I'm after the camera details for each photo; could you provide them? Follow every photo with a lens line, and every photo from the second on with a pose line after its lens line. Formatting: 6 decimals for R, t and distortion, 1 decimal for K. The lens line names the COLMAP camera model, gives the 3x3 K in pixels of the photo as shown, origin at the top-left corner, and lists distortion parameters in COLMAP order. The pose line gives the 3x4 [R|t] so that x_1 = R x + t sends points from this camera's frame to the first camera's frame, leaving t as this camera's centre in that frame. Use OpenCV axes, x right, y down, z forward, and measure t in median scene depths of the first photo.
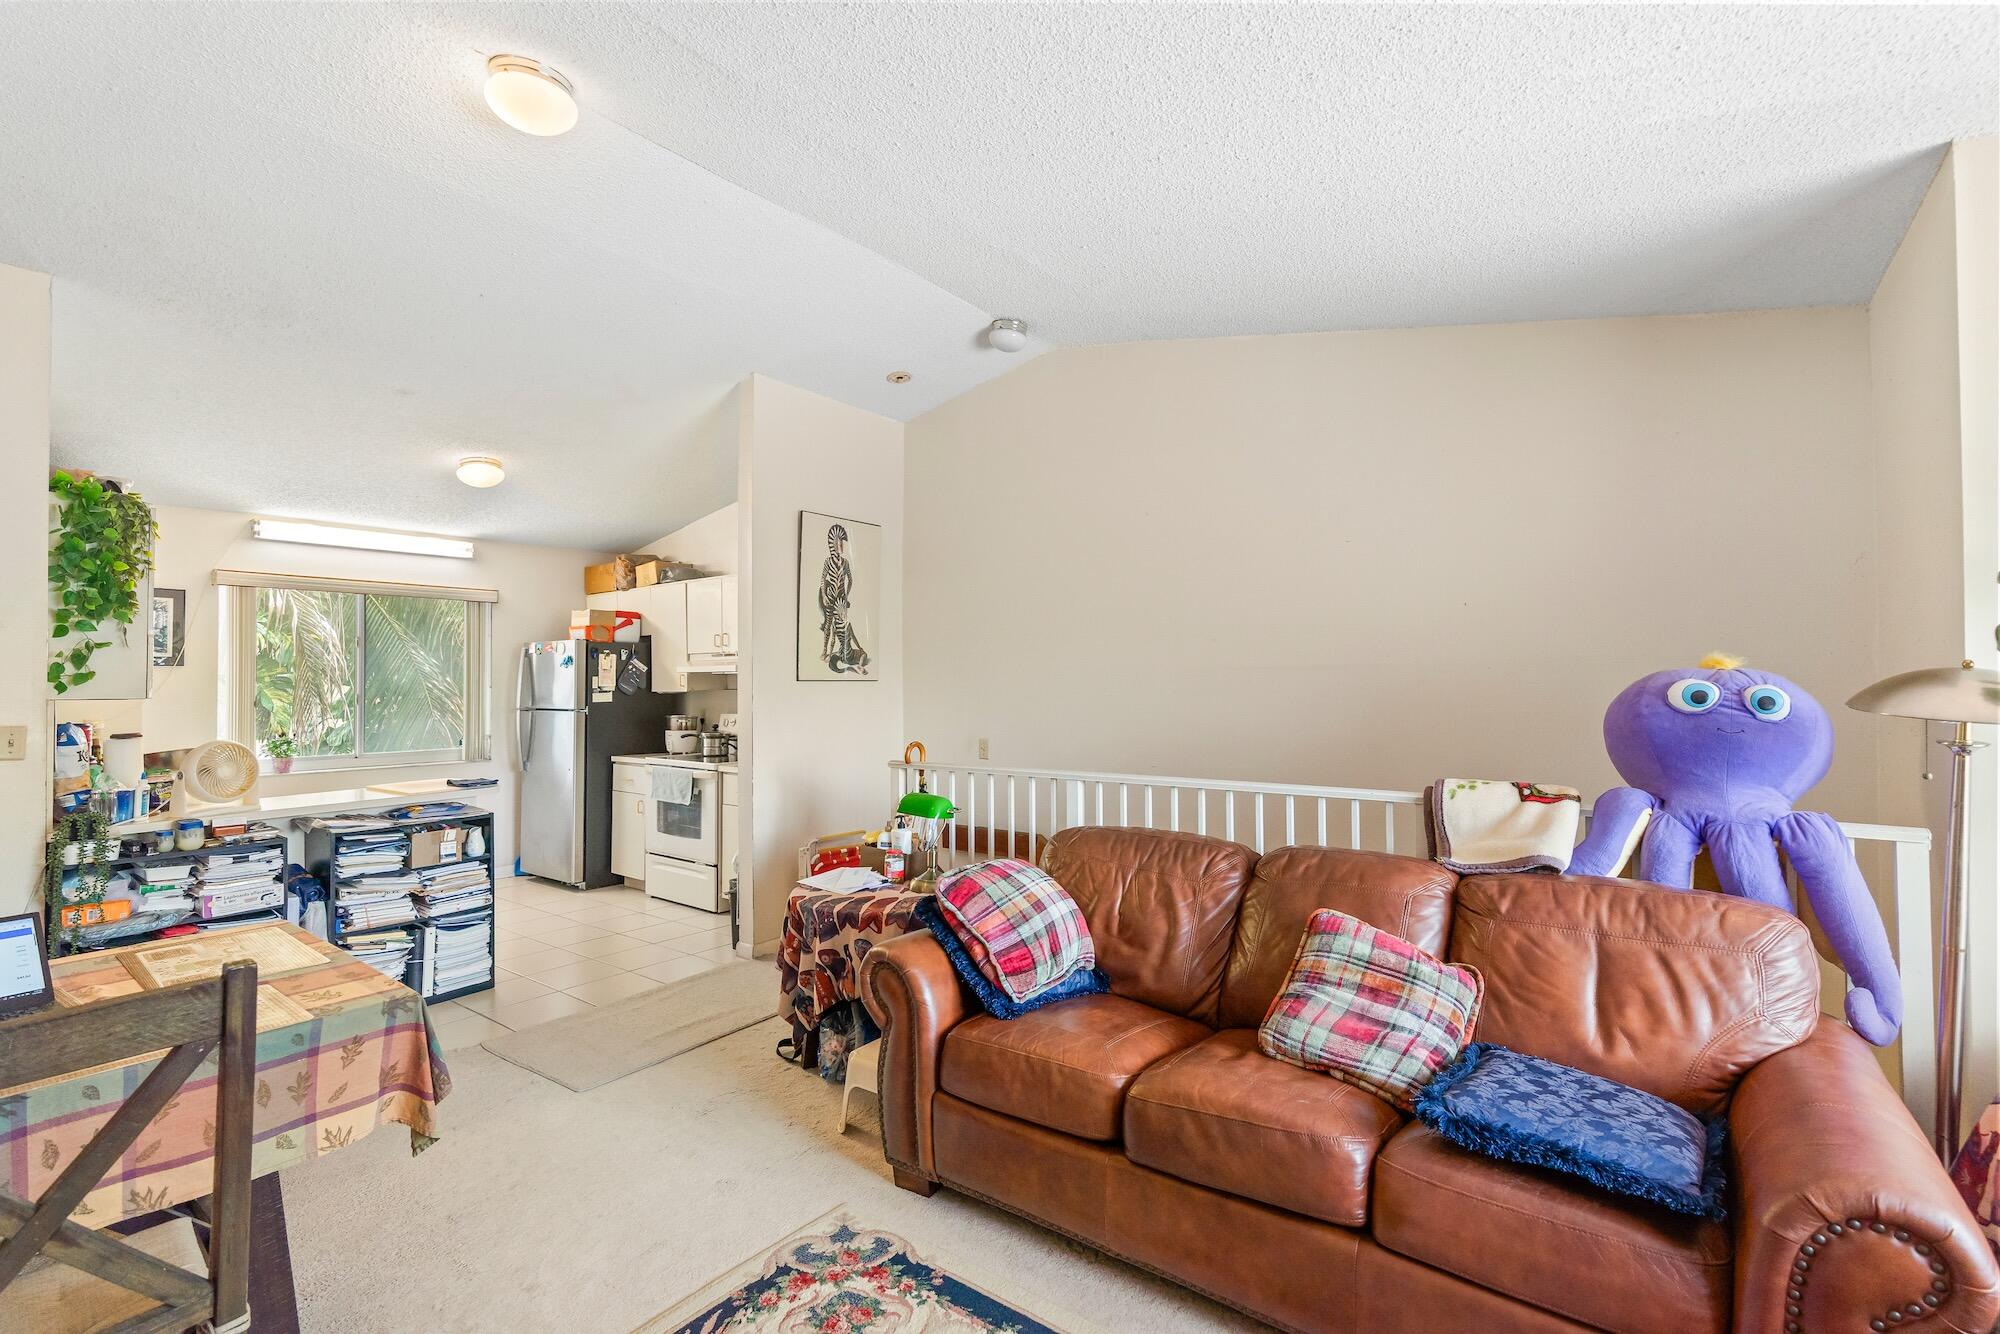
lens RADIAL K [[905.5, 0, 1006.8], [0, 905.5, 660.8], [0, 0, 1]] dist [-0.008128, 0.002971]
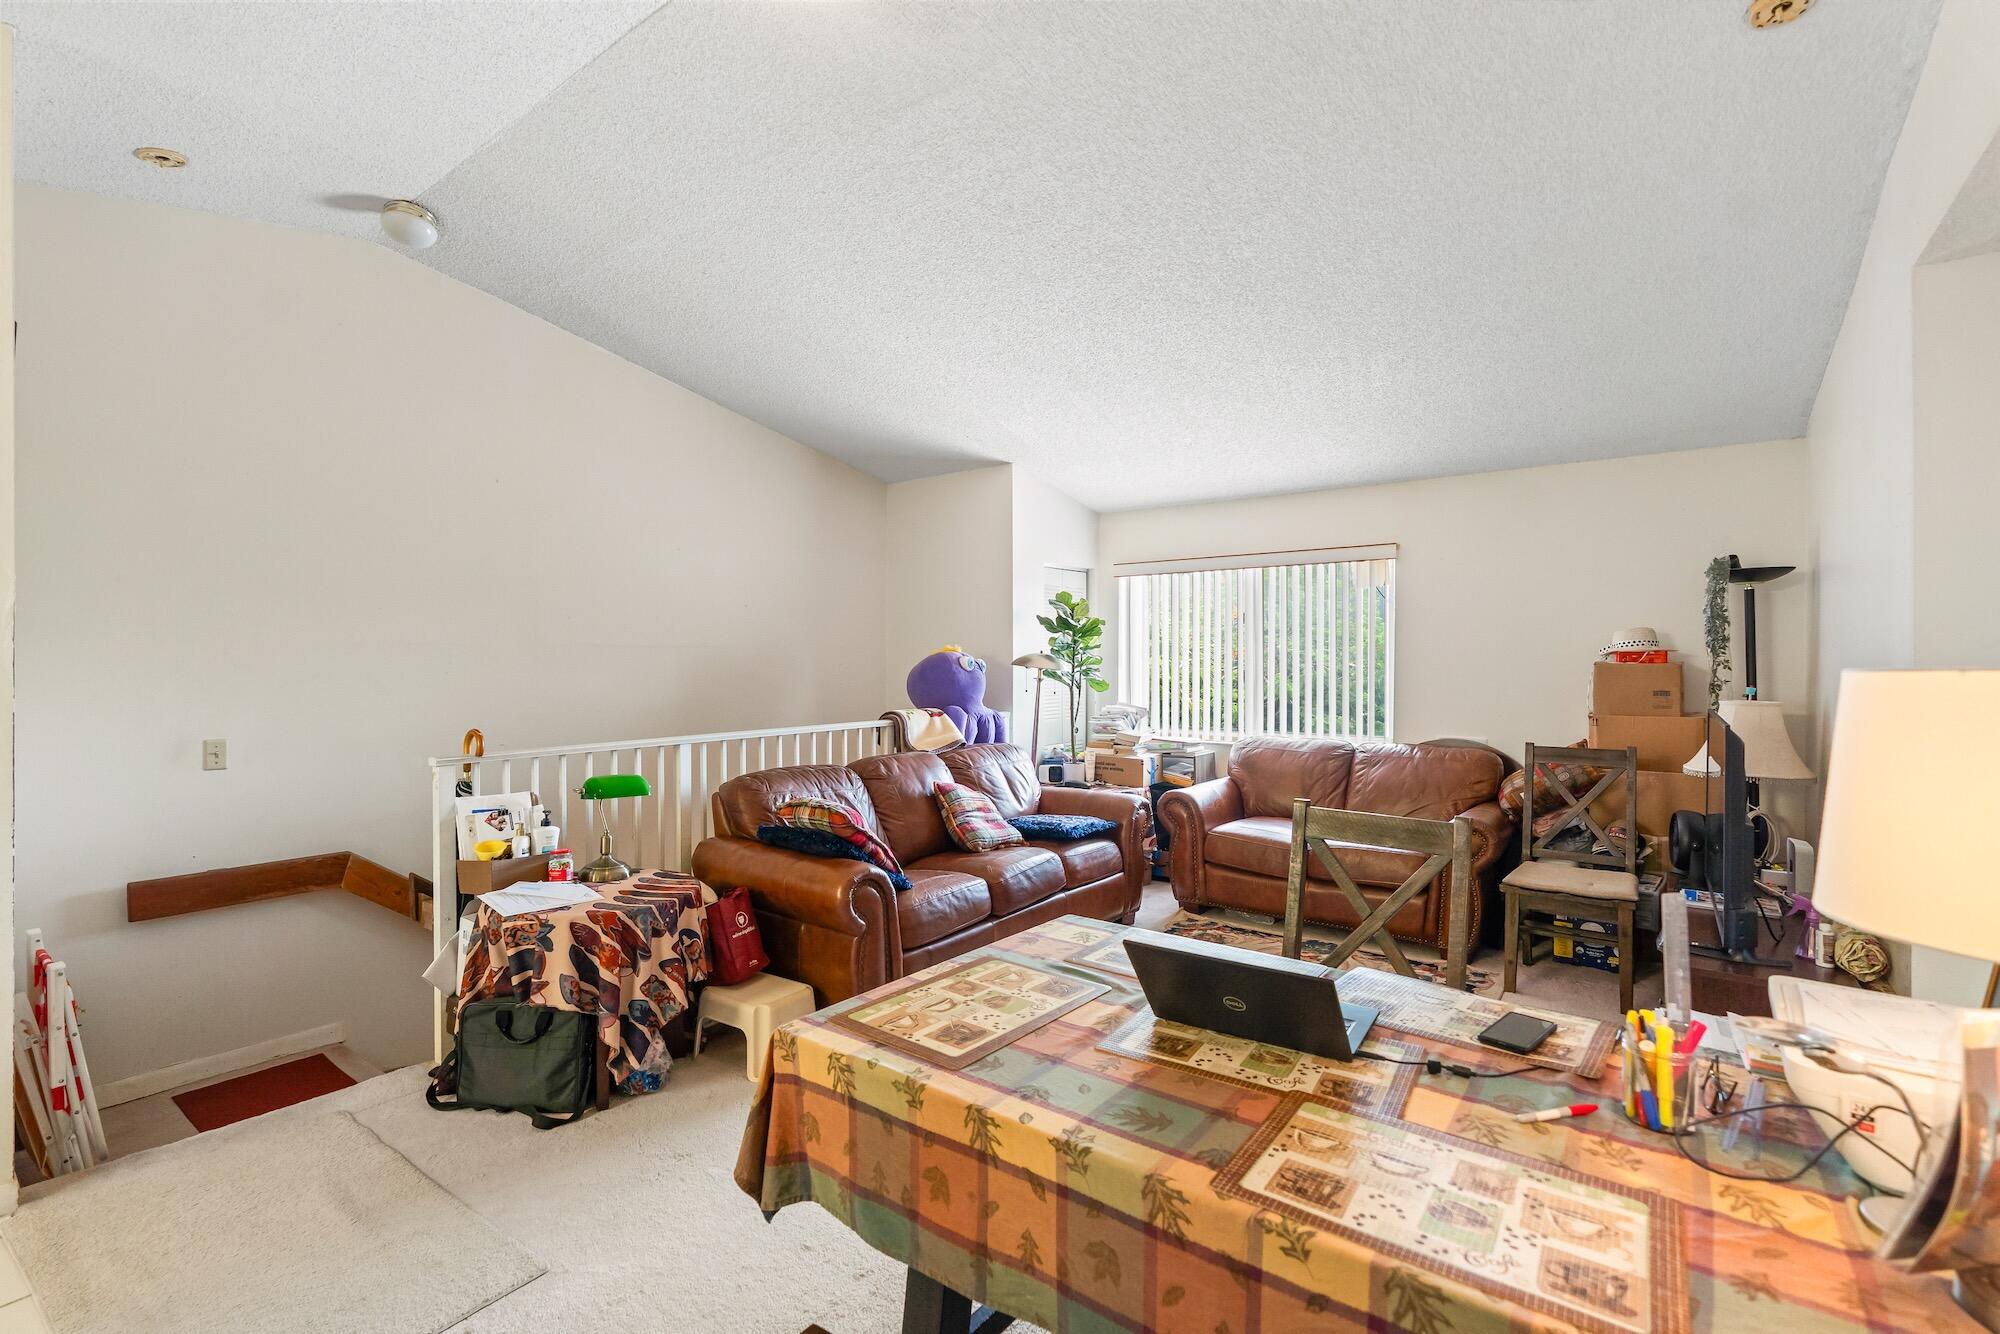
lens RADIAL K [[905.5, 0, 1009.4], [0, 905.5, 660.9], [0, 0, 1]] dist [-0.008128, 0.002971]
pose [[-0.004102, 0.000549, 0.999991, -0.868915], [-0.023018, 0.999735, -0.000643, 0.018322], [-0.999727, -0.023020, -0.004089, 0.513844]]
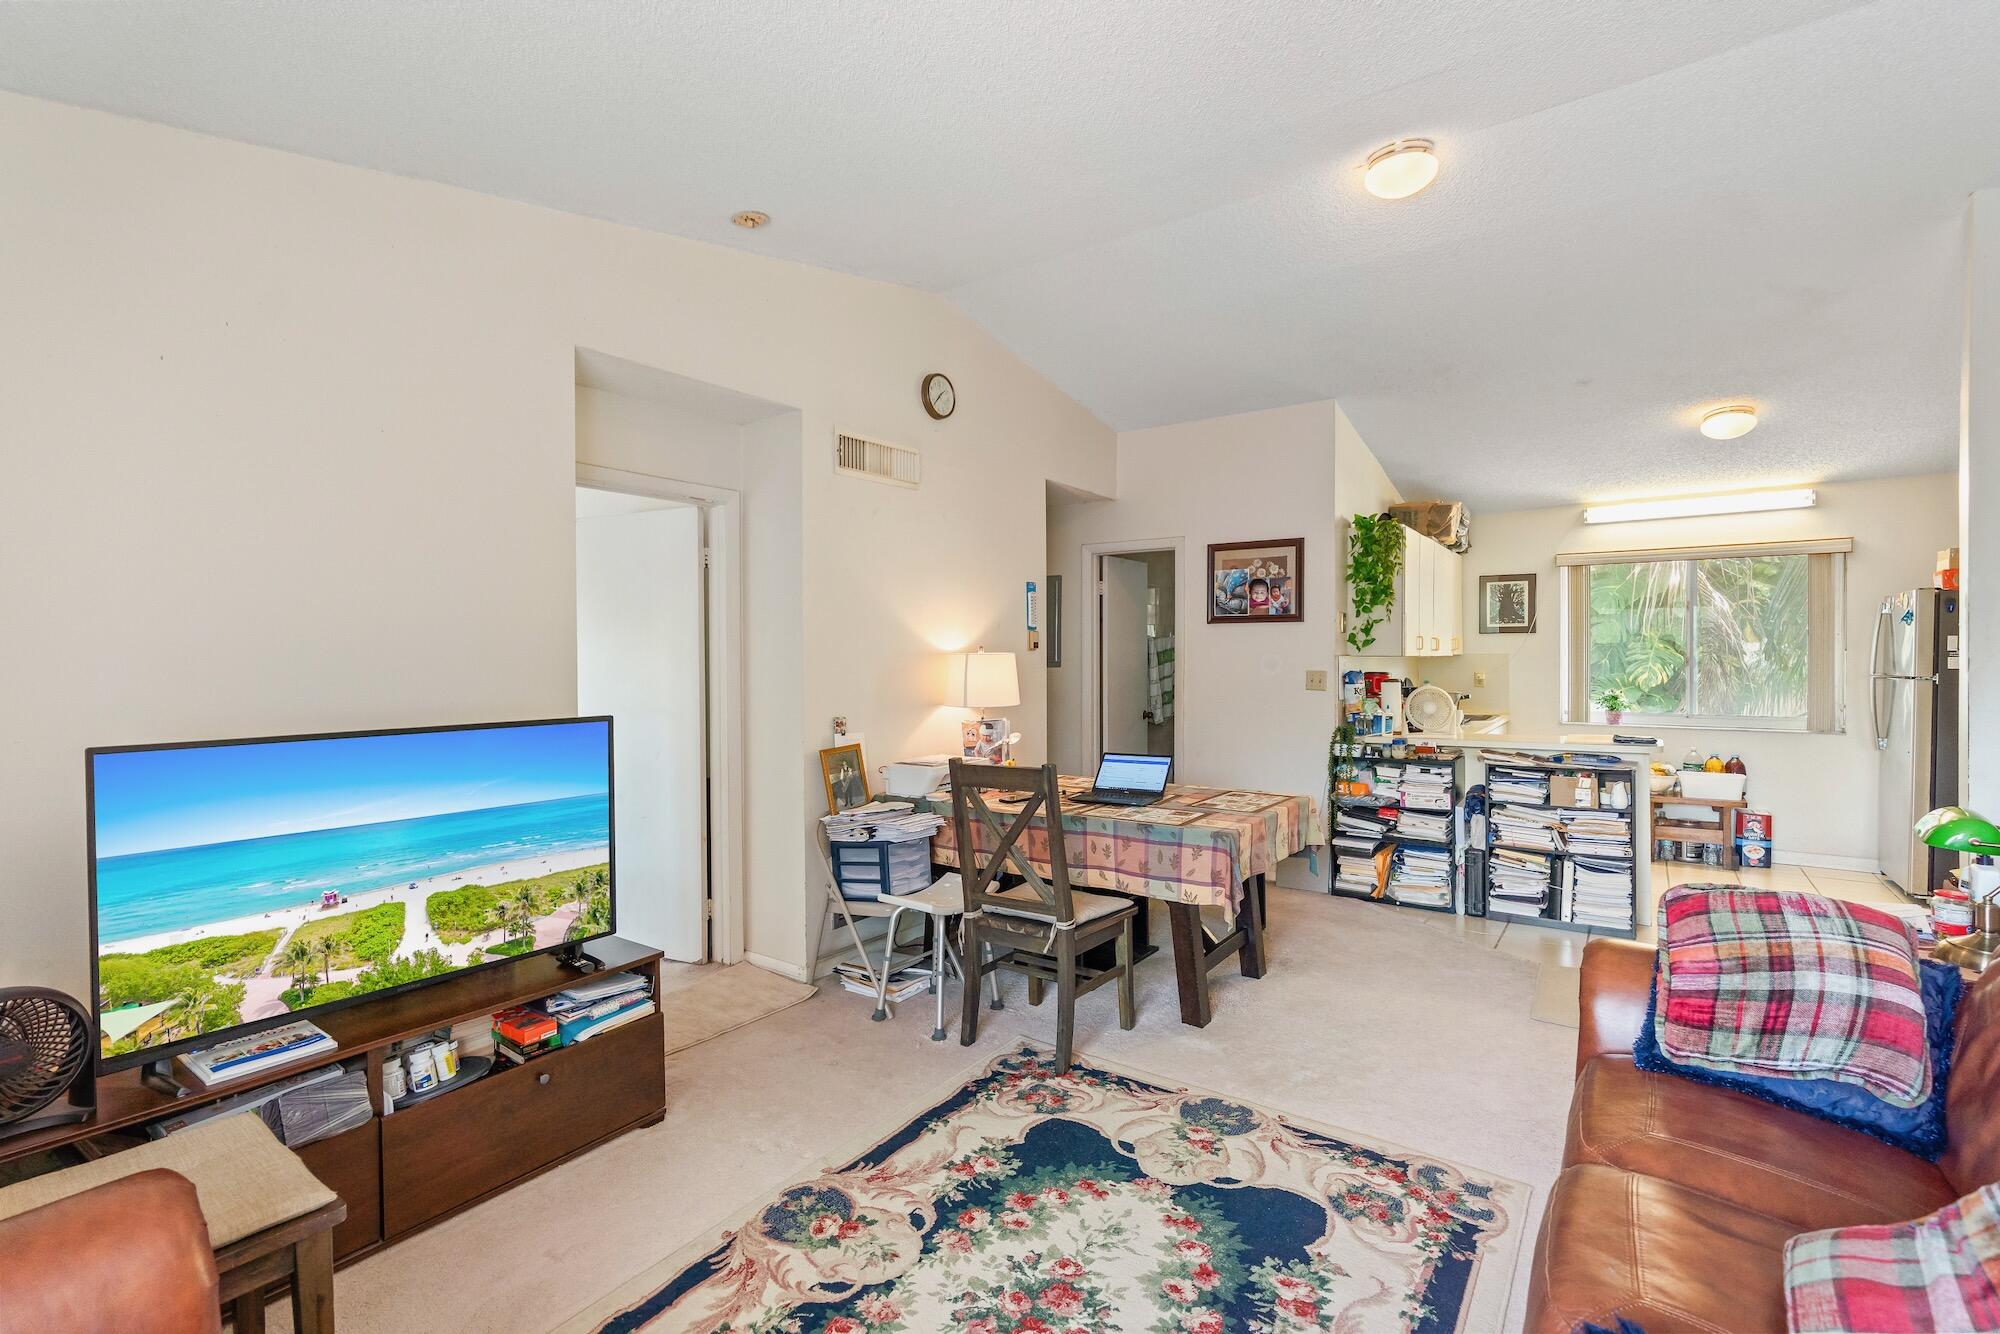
lens RADIAL K [[905.5, 0, 997.4], [0, 905.5, 665.7], [0, 0, 1]] dist [-0.008128, 0.002971]
pose [[0.014943, 0.014539, -0.999783, 0.456718], [0.026093, 0.999548, 0.014926, 0.015461], [0.999548, -0.026311, 0.014557, 0.267742]]
